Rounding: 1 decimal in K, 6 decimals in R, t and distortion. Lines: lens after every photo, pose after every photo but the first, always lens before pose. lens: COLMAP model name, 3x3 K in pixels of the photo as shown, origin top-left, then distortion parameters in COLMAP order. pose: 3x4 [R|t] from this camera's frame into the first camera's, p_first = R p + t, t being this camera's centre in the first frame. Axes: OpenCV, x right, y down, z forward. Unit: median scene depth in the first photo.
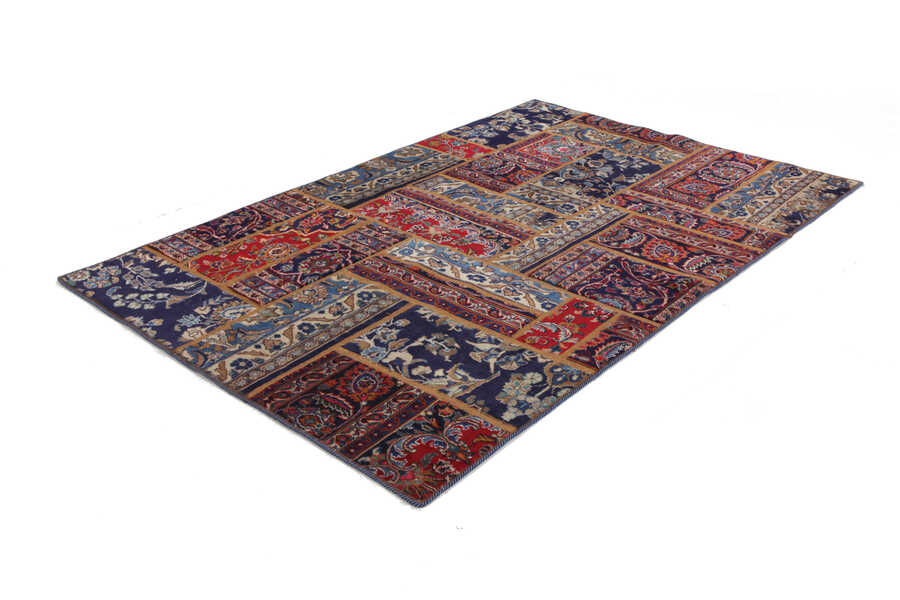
lens RADIAL K [[956.9, 0, 435.6], [0, 956.9, 299.3], [0, 0, 1]] dist [-0.049838, 0.000299]
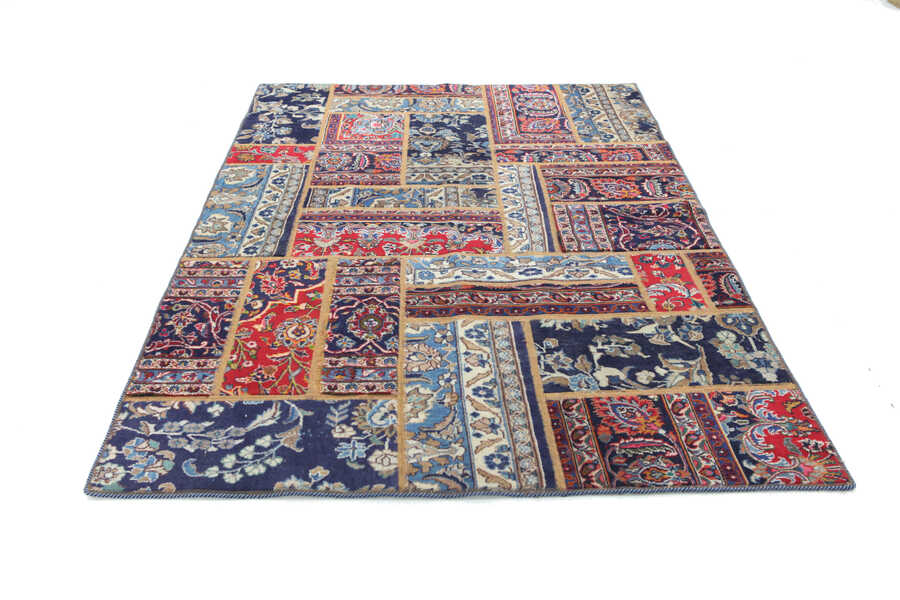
lens RADIAL K [[956.9, 0, 435.6], [0, 956.9, 299.3], [0, 0, 1]] dist [-0.049838, 0.000299]
pose [[0.723598, -0.354138, 0.592446, -0.618265], [0.323241, 0.932266, 0.162469, -0.190132], [-0.609853, 0.073940, 0.789058, 0.366359]]
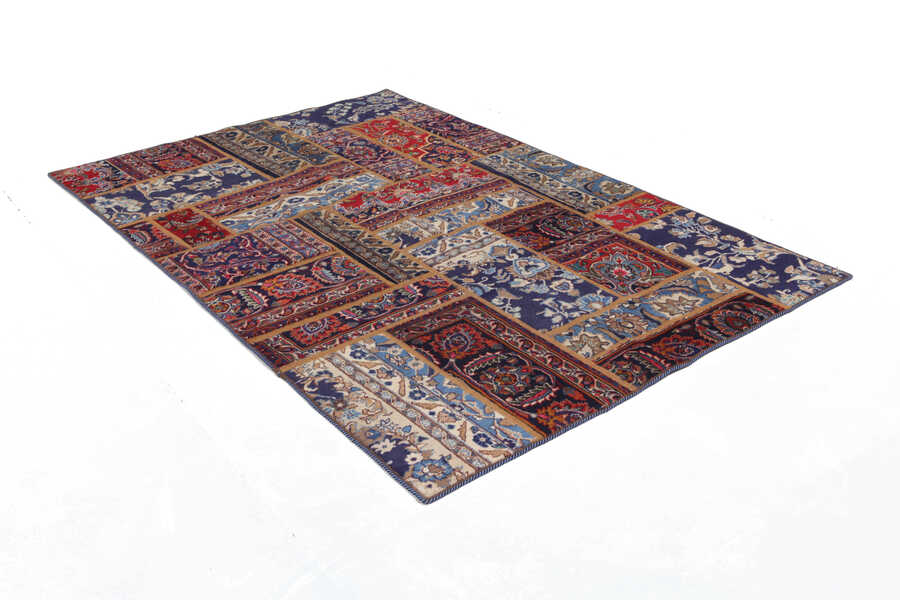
lens RADIAL K [[956.9, 0, 450.0], [0, 956.9, 300.0], [0, 0, 1]] dist [-0.032939, 0.004927]
pose [[-0.151864, 0.505167, -0.849555, 1.134083], [-0.460705, 0.724266, 0.513021, -0.659199], [0.874465, 0.469303, 0.122743, 1.164949]]
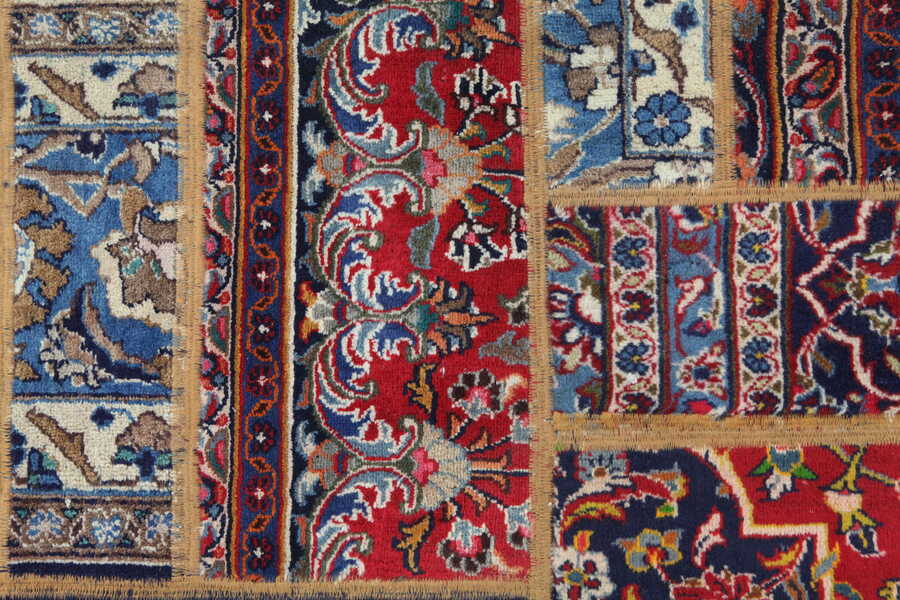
lens RADIAL K [[1246.2, 0, 450.0], [0, 1246.2, 300.0], [0, 0, 1]] dist [-0.002069, 0.000440]
pose [[-0.688197, -0.723774, 0.050367, -0.049788], [0.366874, -0.287267, 0.884806, -0.447386], [-0.625930, 0.627399, 0.463230, 1.039515]]
